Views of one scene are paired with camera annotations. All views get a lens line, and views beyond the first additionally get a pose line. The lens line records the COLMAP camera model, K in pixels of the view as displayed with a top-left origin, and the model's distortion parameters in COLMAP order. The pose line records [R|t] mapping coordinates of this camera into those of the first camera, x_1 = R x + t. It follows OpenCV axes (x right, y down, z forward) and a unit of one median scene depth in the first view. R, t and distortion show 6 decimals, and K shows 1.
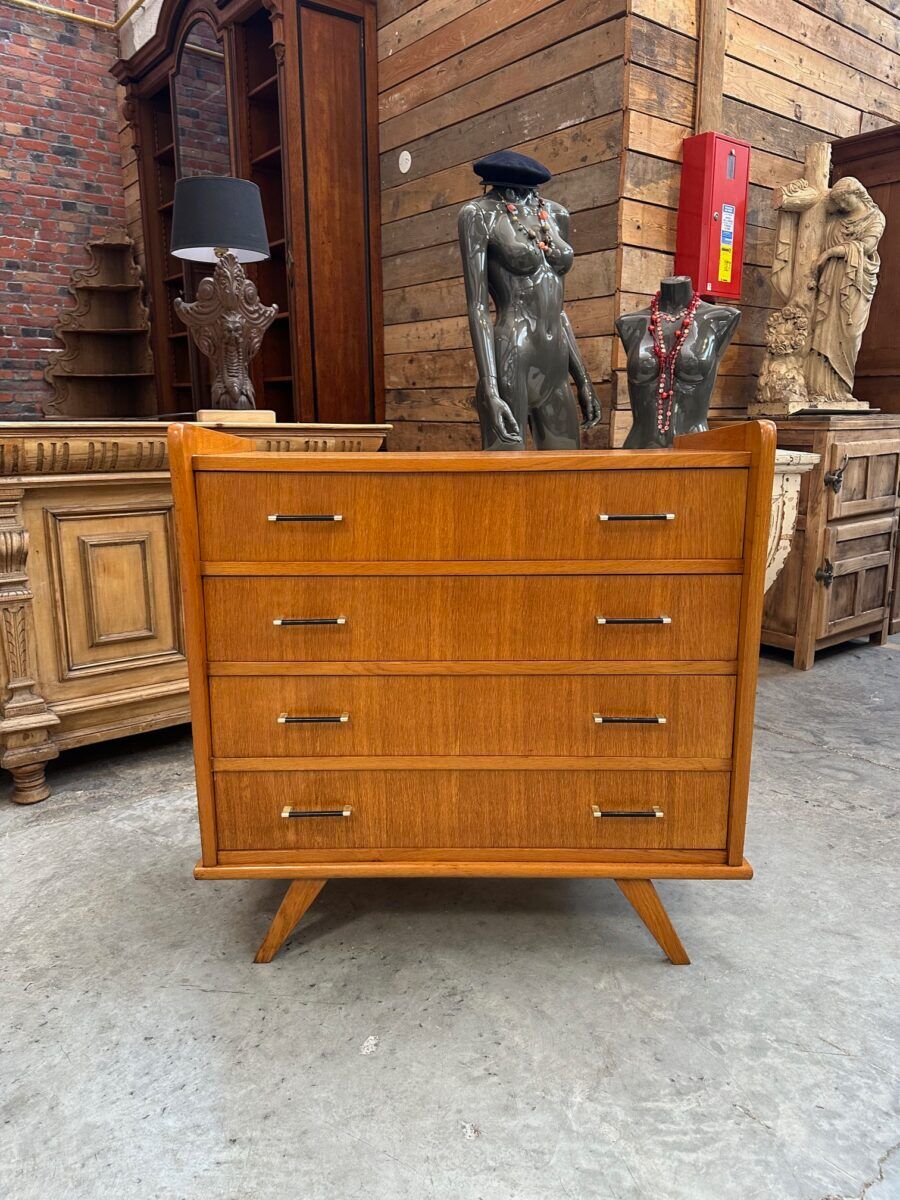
lens RADIAL K [[847.8, 0, 441.5], [0, 847.8, 599.3], [0, 0, 1]] dist [0.018739, -0.025152]
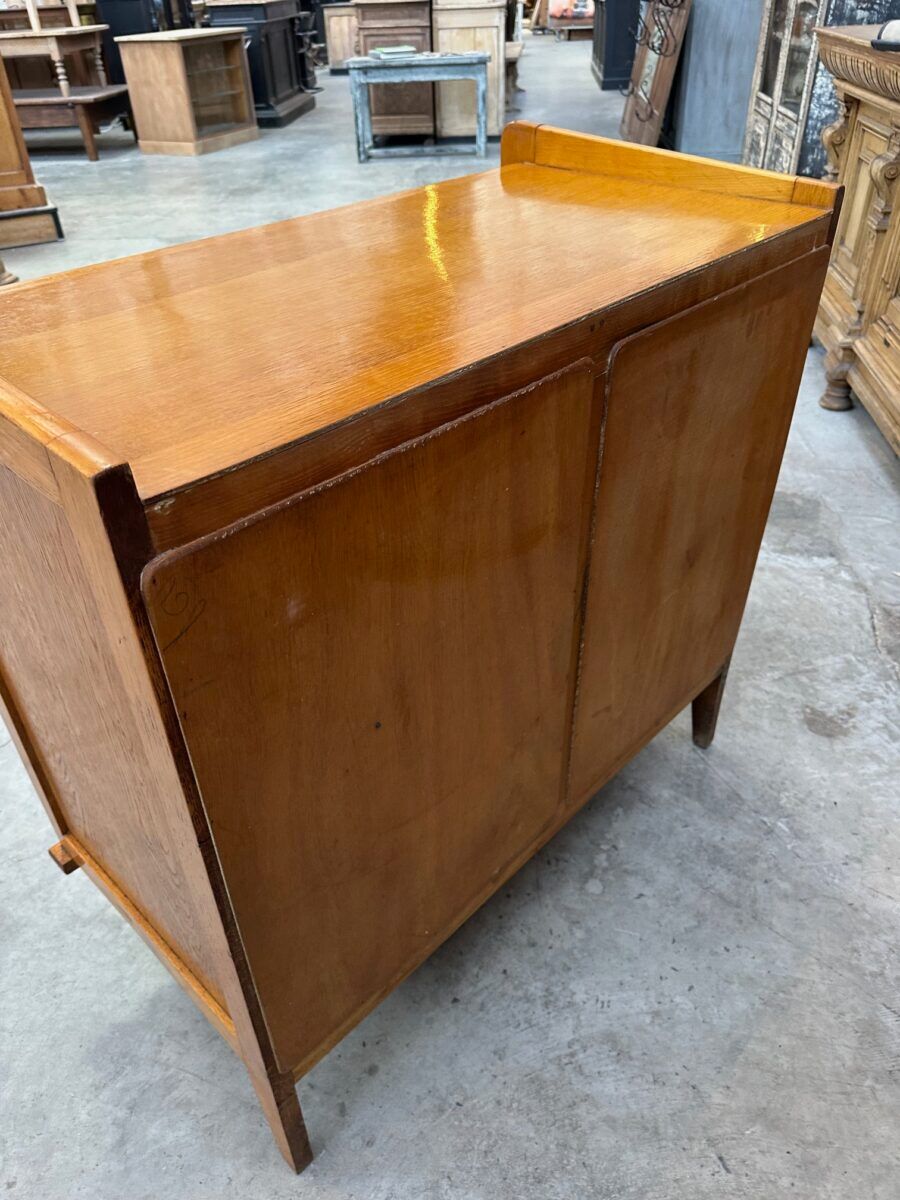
lens RADIAL K [[847.8, 0, 450.2], [0, 847.8, 601.1], [0, 0, 1]] dist [0.018739, -0.025152]
pose [[-0.687173, 0.449860, -0.570455, 0.322792], [-0.119947, 0.704187, 0.699809, -0.306227], [0.716523, 0.549315, -0.429939, 1.044323]]
